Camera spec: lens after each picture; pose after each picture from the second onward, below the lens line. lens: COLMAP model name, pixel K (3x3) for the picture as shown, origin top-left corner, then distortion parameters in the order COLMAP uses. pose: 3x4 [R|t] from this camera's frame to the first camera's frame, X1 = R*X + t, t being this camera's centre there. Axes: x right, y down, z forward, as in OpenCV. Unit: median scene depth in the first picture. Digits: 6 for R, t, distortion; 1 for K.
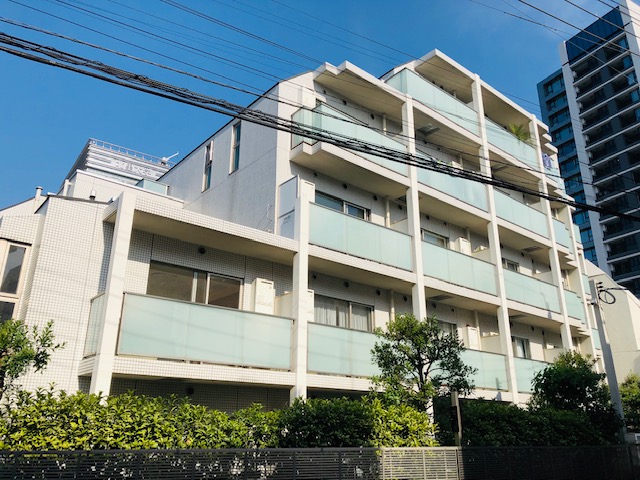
lens RADIAL K [[518.9, 0, 320.0], [0, 518.9, 240.0], [0, 0, 1]] dist [0.011461, -0.000365]
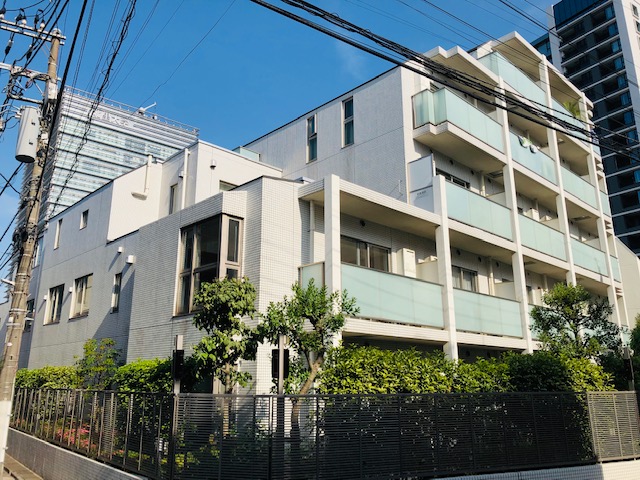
lens RADIAL K [[521.9, 0, 319.5], [0, 521.9, 232.2], [0, 0, 1]] dist [0.009713, -0.000528]
pose [[0.997270, 0.014807, 0.072347, -0.308263], [-0.020009, 0.997225, 0.071709, -0.030064], [-0.071085, -0.072960, 0.994798, -0.088508]]
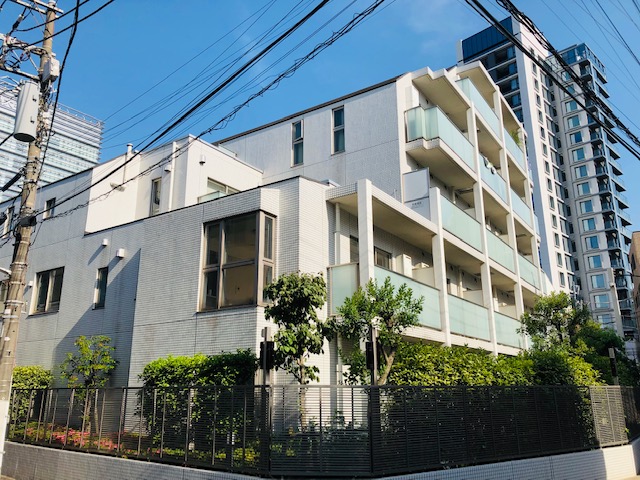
lens RADIAL K [[518.9, 0, 320.0], [0, 518.9, 240.0], [0, 0, 1]] dist [0.011461, -0.000365]
pose [[0.962174, 0.065983, 0.264325, -0.495738], [-0.084625, 0.994619, 0.059758, -0.010245], [-0.258960, -0.079866, 0.962580, -0.073968]]
